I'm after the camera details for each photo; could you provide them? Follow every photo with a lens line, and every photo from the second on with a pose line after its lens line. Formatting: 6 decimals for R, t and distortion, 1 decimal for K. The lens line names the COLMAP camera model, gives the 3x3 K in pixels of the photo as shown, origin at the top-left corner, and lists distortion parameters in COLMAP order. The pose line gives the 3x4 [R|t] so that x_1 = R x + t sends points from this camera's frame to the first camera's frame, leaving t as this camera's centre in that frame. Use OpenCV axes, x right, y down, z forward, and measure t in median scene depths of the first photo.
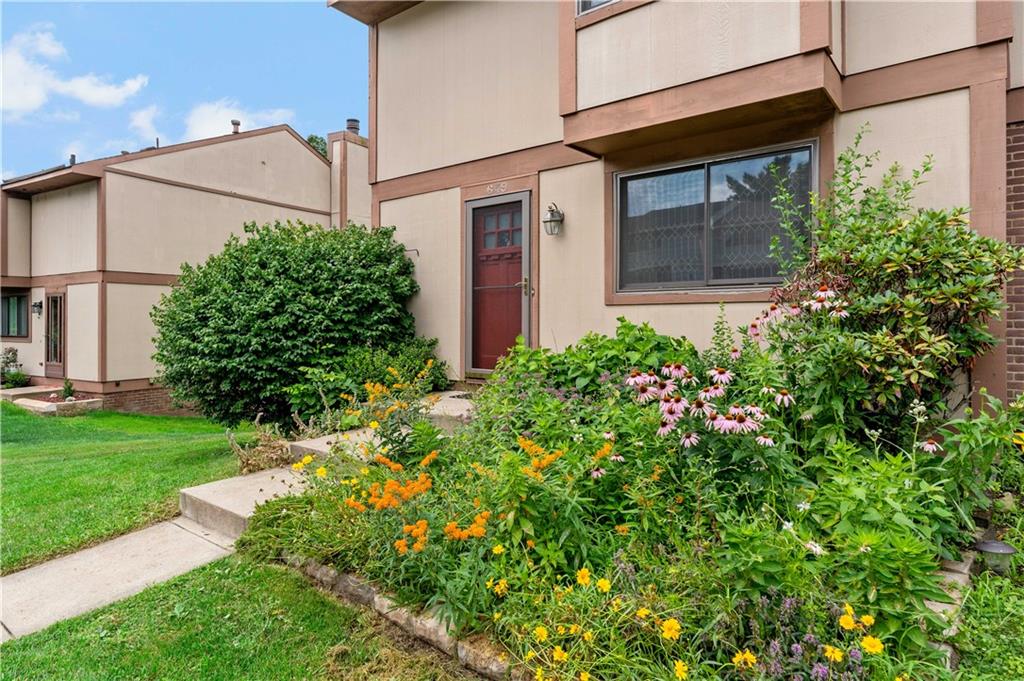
lens RADIAL K [[576.5, 0, 514.3], [0, 576.5, 332.3], [0, 0, 1]] dist [-0.000823, 0.000632]
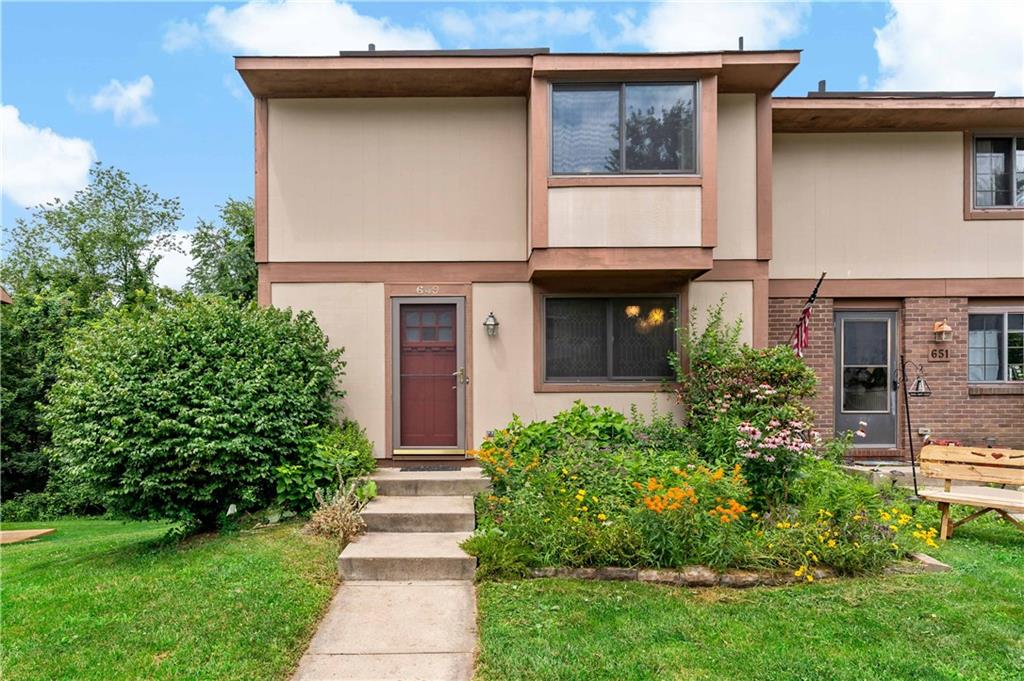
lens RADIAL K [[549.0, 0, 496.7], [0, 549.0, 424.4], [0, 0, 1]] dist [0.002405, -0.000459]
pose [[0.807859, -0.008963, 0.589307, -0.601377], [0.009635, 0.999952, 0.002001, 0.021366], [-0.589297, 0.004062, 0.807906, 0.027013]]
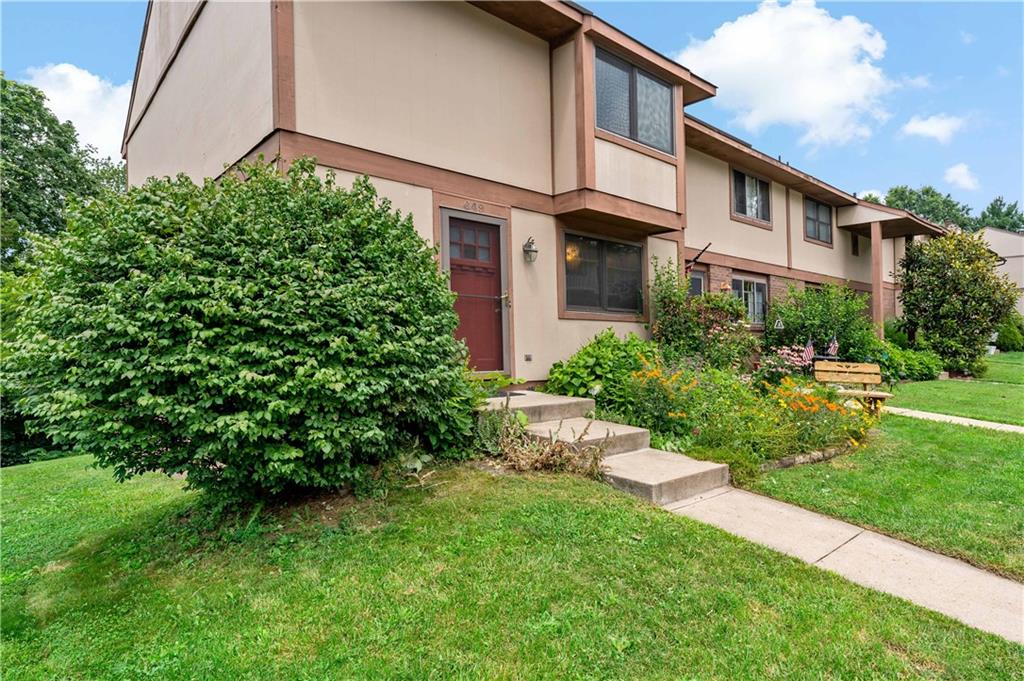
lens RADIAL K [[530.7, 0, 513.0], [0, 530.7, 342.7], [0, 0, 1]] dist [-0.000410, 0.000046]
pose [[0.240796, 0.002214, 0.970573, -1.044200], [0.005451, 0.999979, -0.003633, 0.014934], [-0.970560, 0.006166, 0.240779, 0.721993]]
